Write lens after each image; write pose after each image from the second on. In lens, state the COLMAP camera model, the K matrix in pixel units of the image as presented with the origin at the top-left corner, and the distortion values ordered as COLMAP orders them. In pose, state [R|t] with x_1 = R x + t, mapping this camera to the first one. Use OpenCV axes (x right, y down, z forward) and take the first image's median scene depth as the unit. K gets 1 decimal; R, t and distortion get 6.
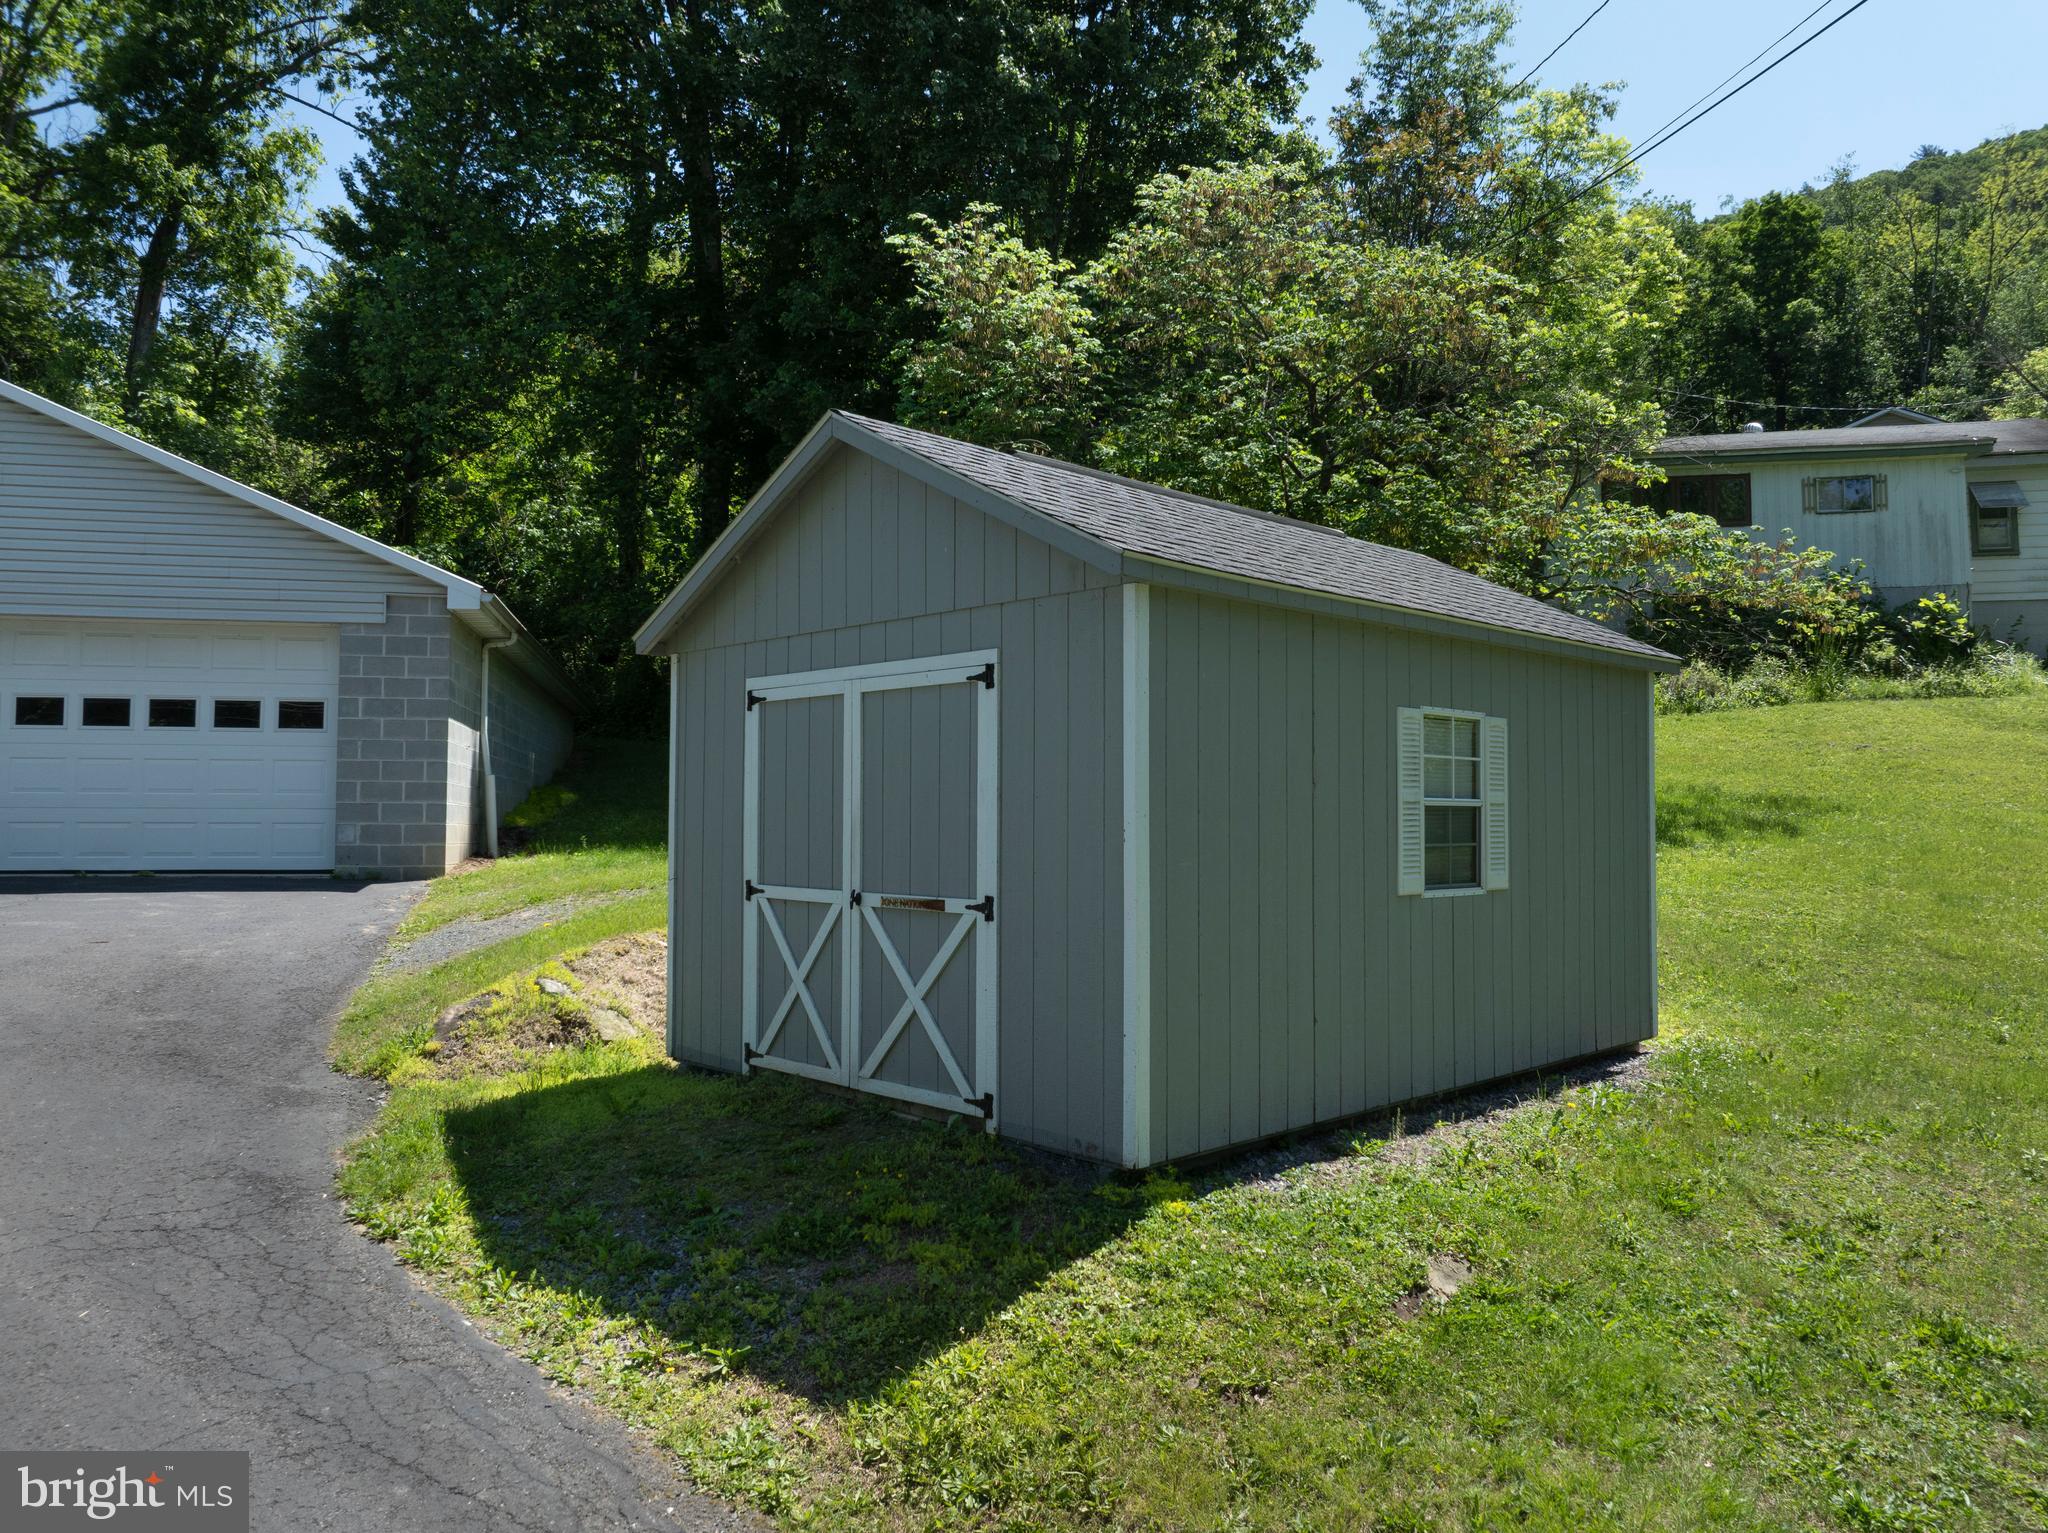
lens RADIAL K [[1449.3, 0, 1024.0], [0, 1449.3, 766.5], [0, 0, 1]] dist [-0.046059, 0.001773]
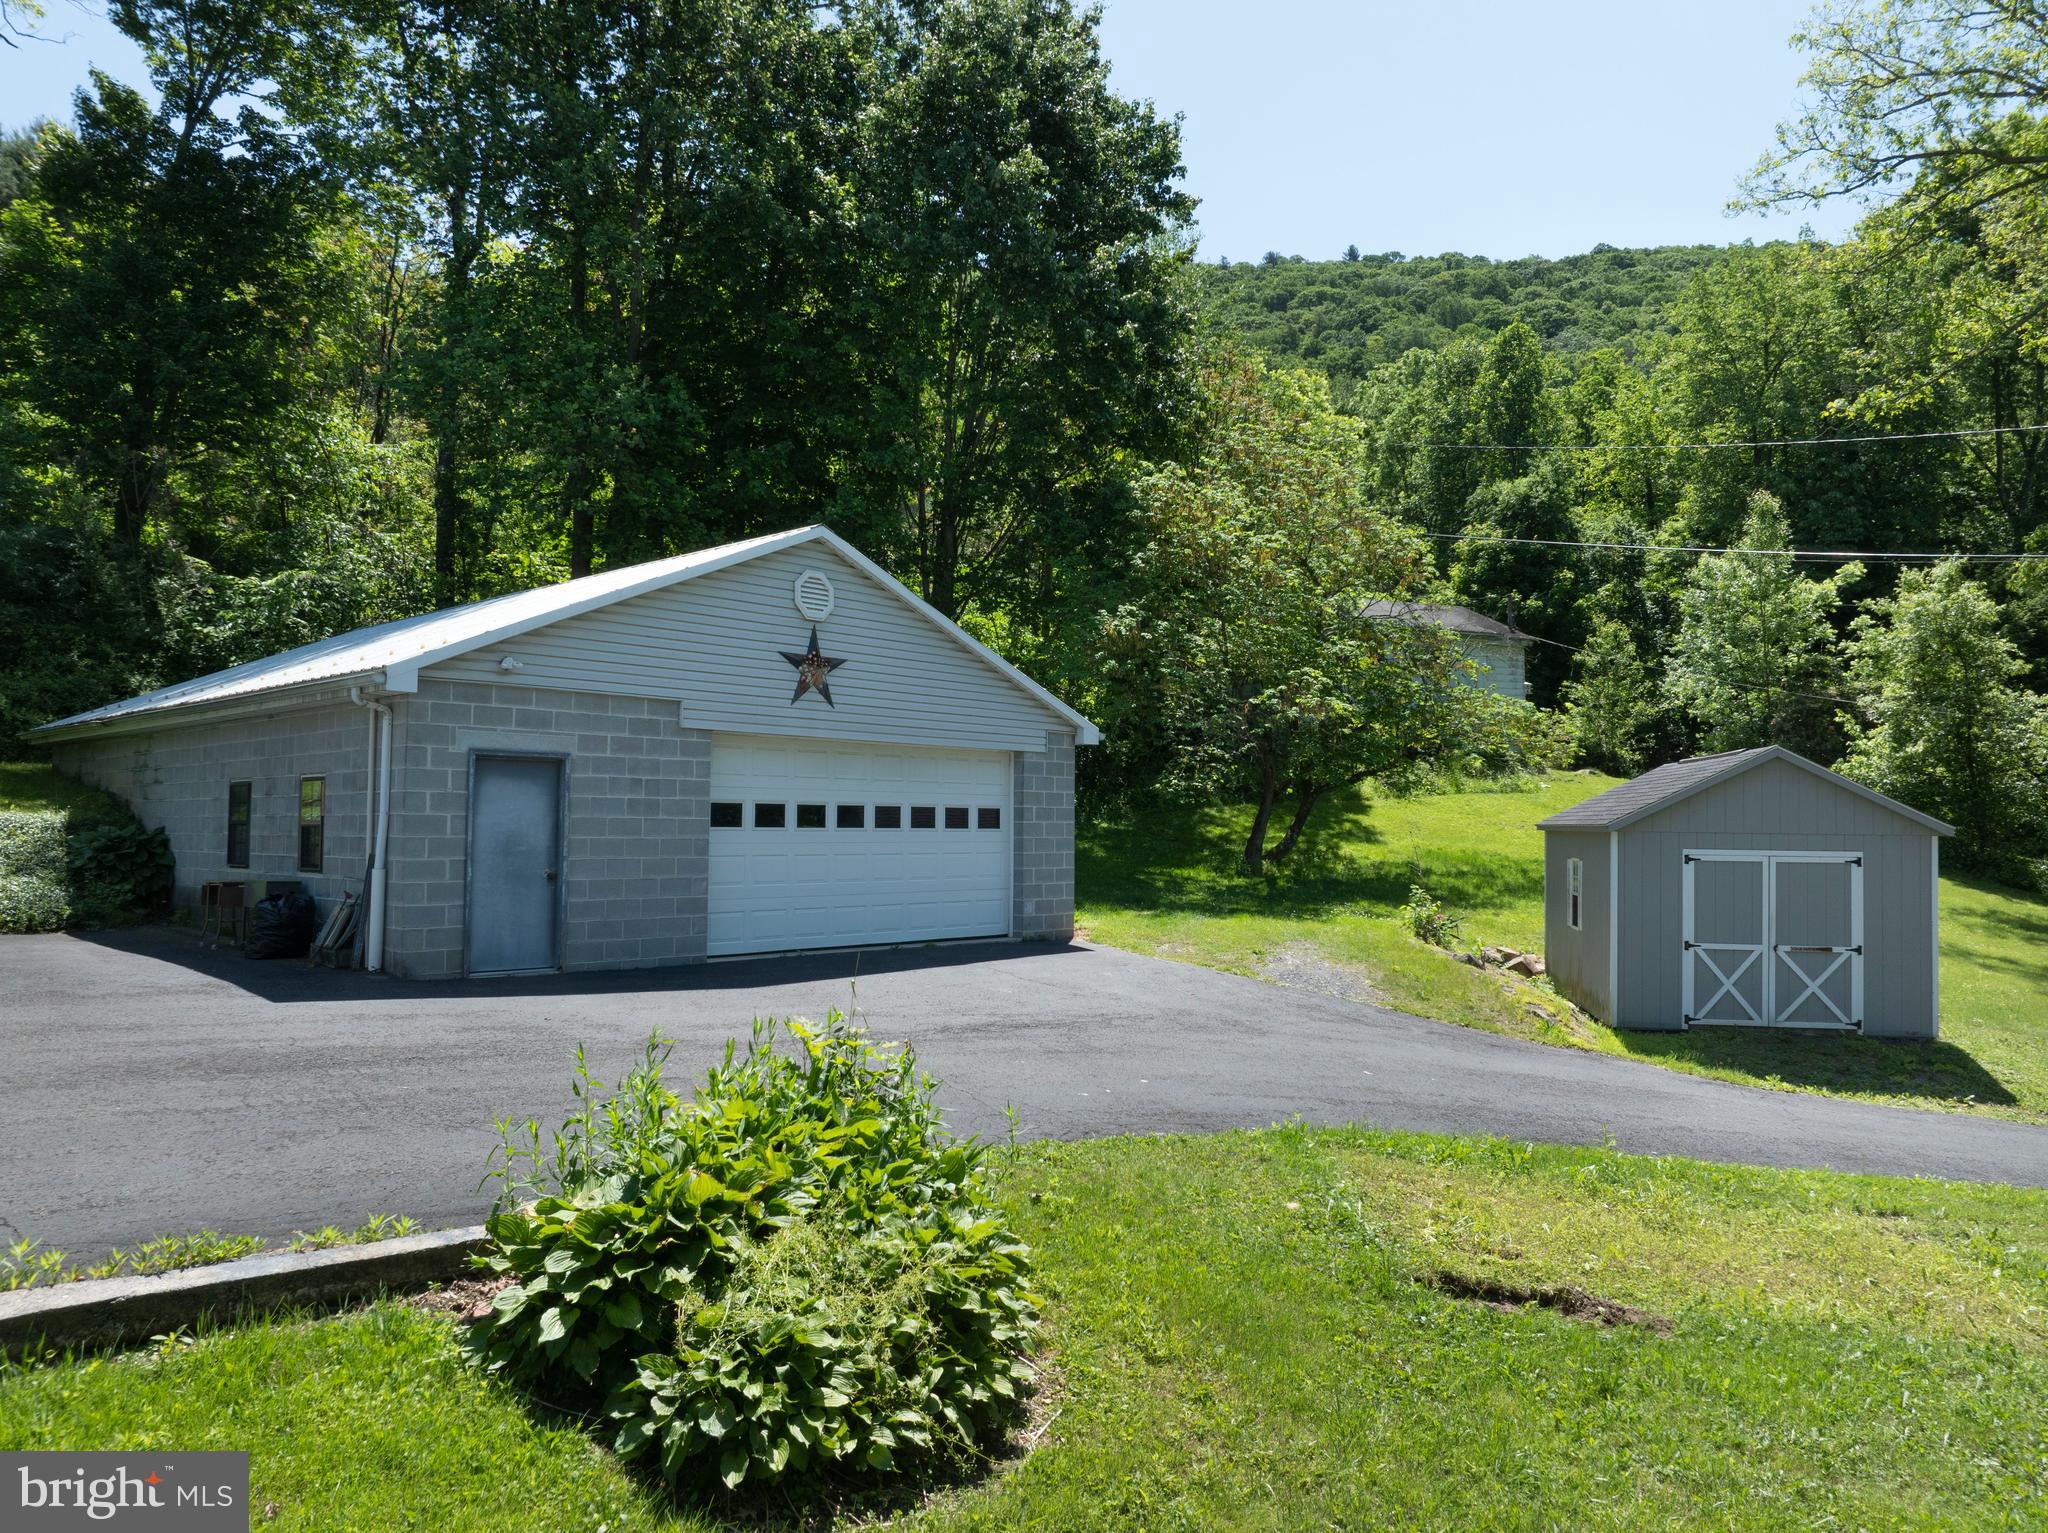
lens RADIAL K [[1449.3, 0, 1024.0], [0, 1449.3, 766.5], [0, 0, 1]] dist [-0.046059, 0.001773]
pose [[0.820256, 0.030268, 0.571195, -2.278363], [-0.032450, 0.999453, -0.006362, -0.140695], [-0.571075, -0.013317, 0.820790, -0.215184]]
